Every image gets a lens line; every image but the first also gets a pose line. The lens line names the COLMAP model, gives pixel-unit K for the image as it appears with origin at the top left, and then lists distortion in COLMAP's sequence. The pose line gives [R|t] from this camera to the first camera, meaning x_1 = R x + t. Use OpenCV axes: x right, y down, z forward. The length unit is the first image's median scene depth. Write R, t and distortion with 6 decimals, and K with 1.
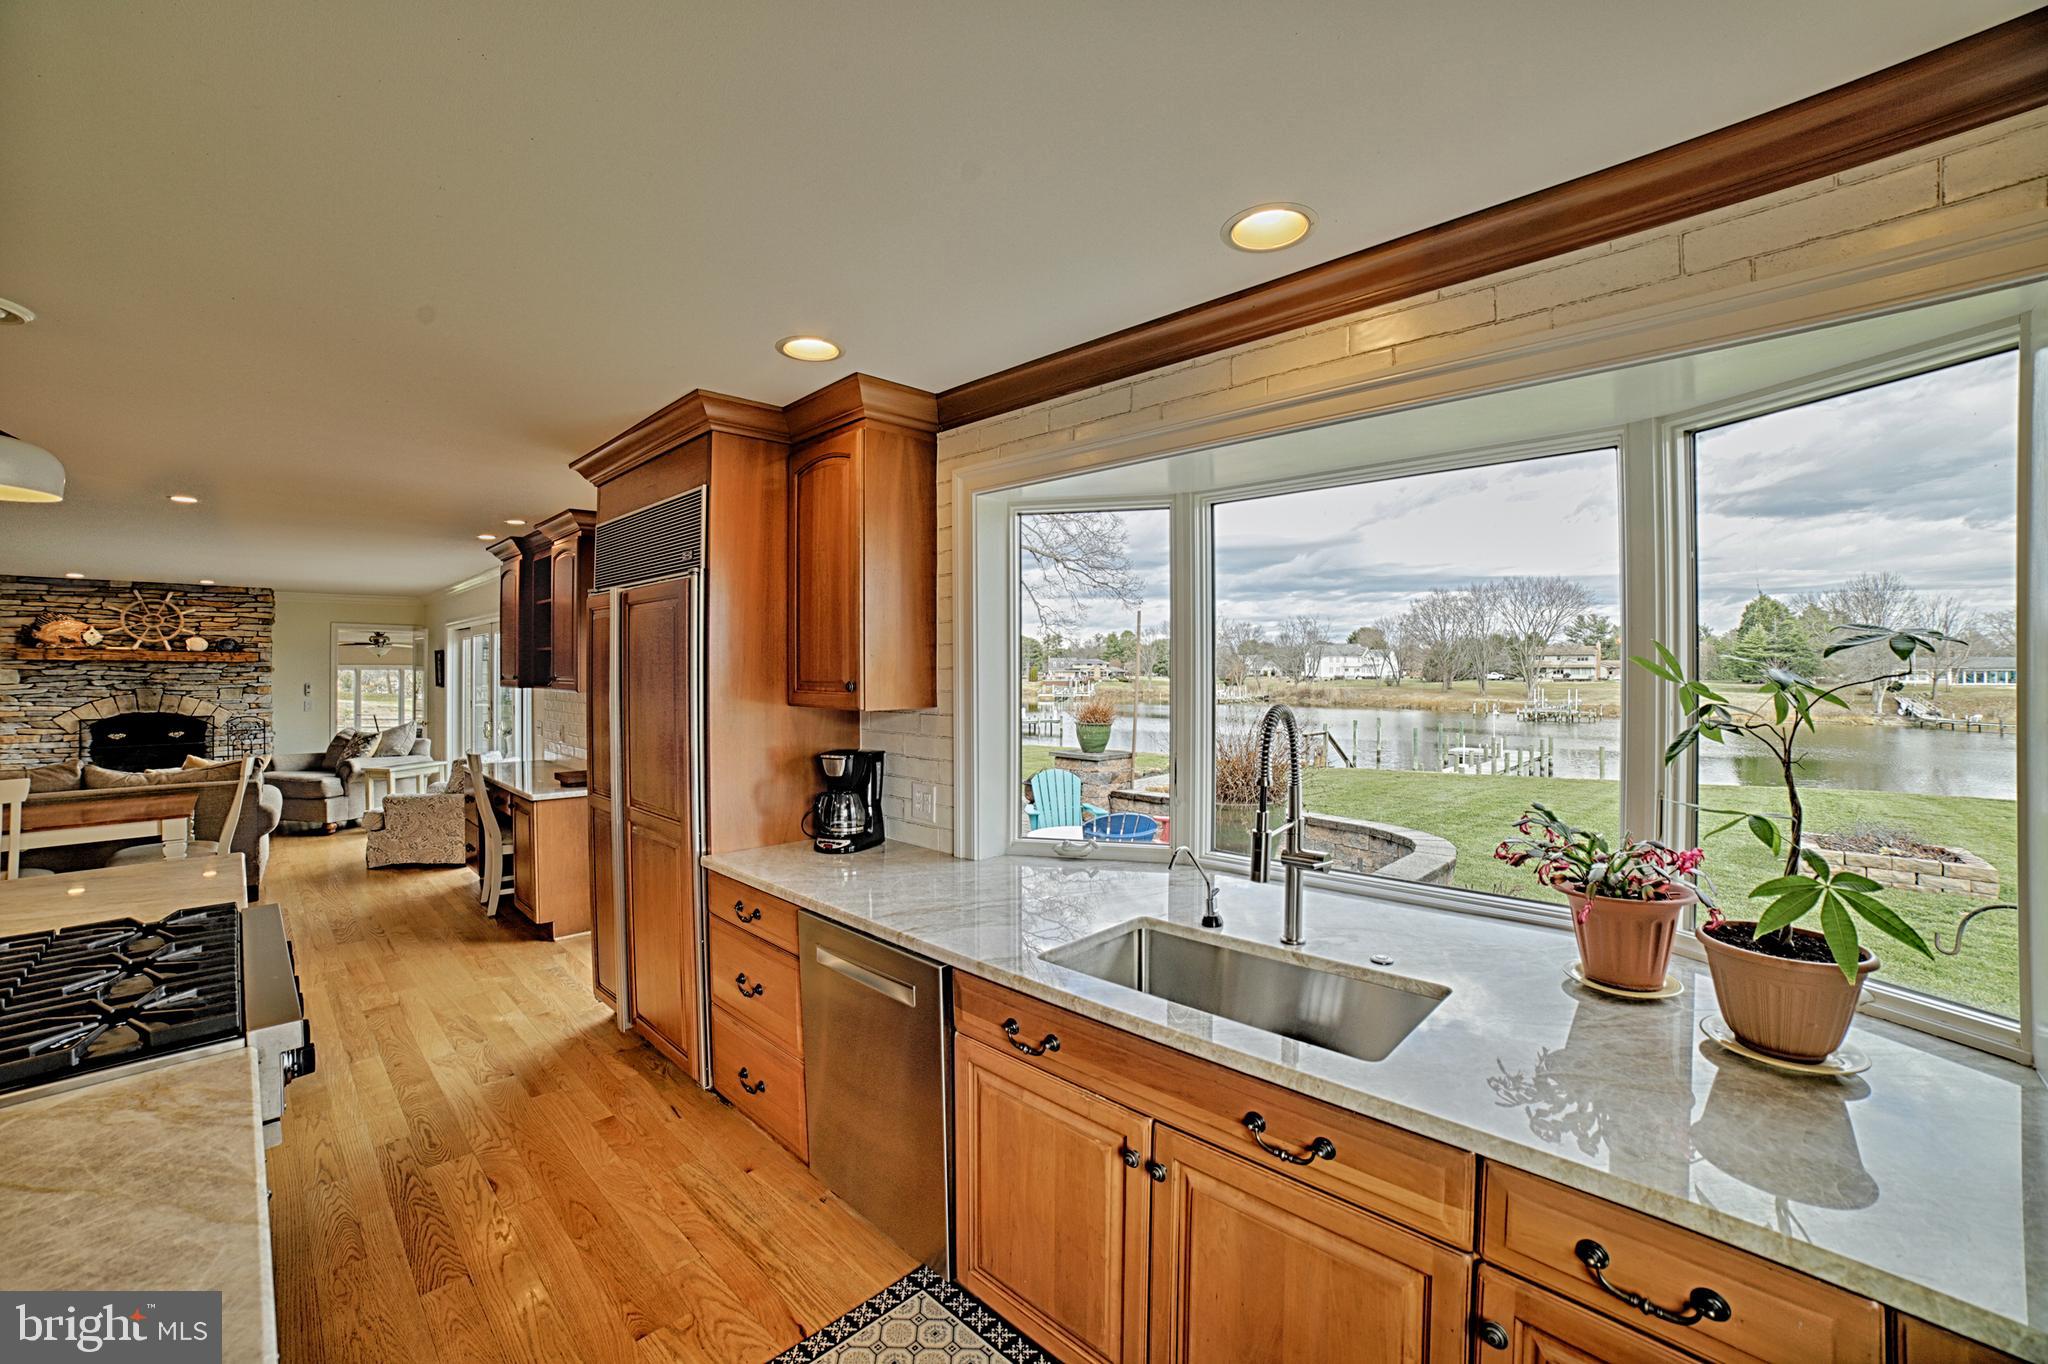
lens RADIAL K [[797.6, 0, 1012.1], [0, 797.6, 677.8], [0, 0, 1]] dist [-0.014543, 0.000115]
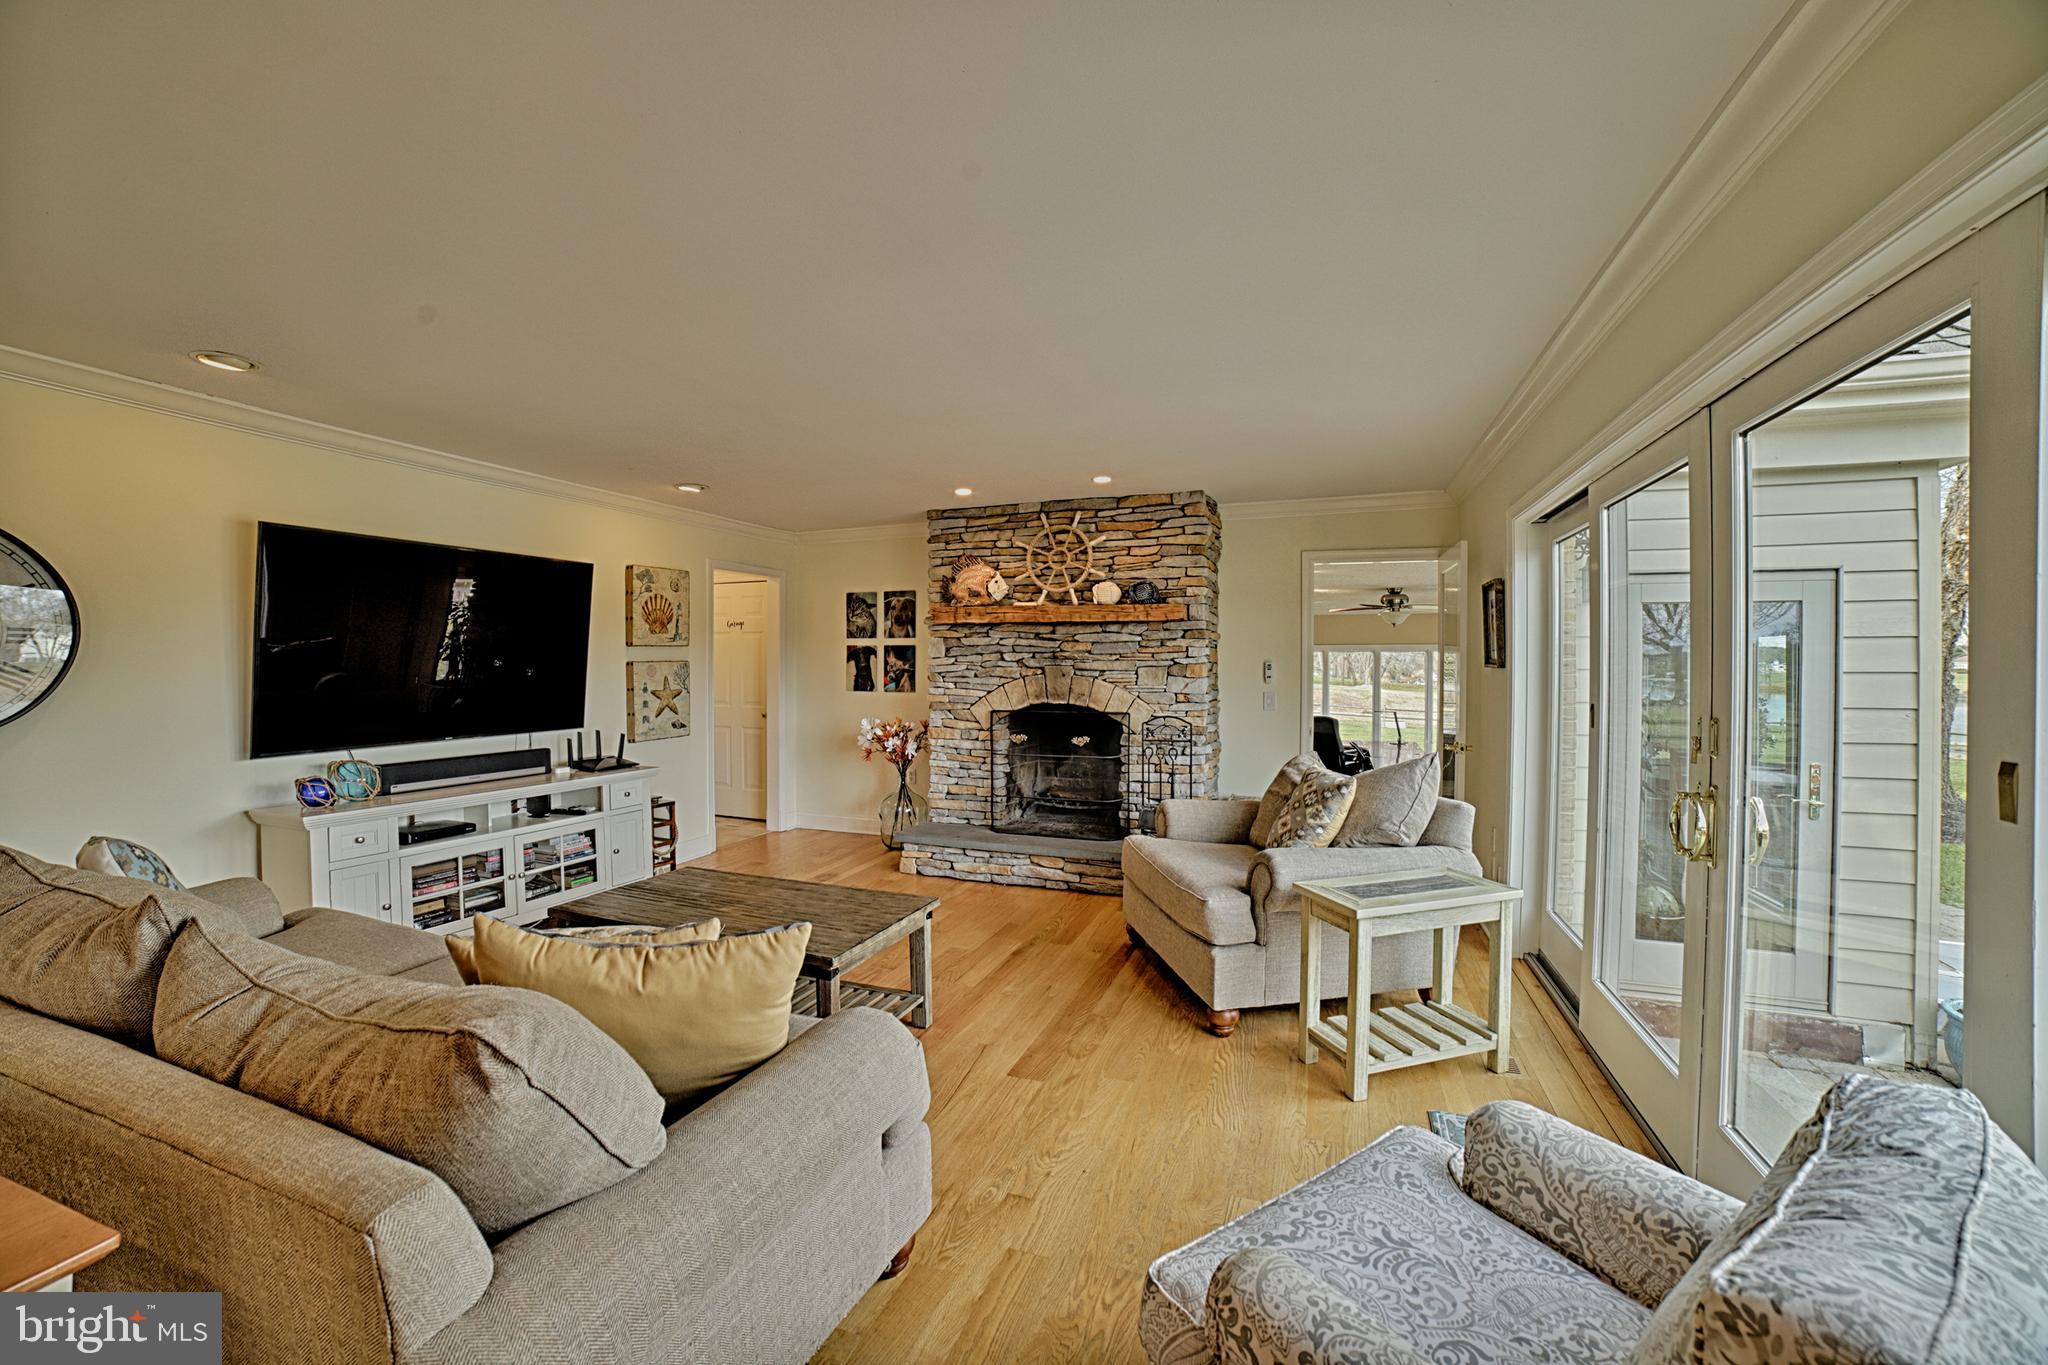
lens RADIAL K [[797.6, 0, 1010.0], [0, 797.6, 674.8], [0, 0, 1]] dist [-0.014543, 0.000115]
pose [[0.405607, 0.009688, -0.913996, -0.515977], [-0.007757, 0.999944, 0.007156, 0.016693], [0.914014, 0.004187, 0.405660, 0.694248]]
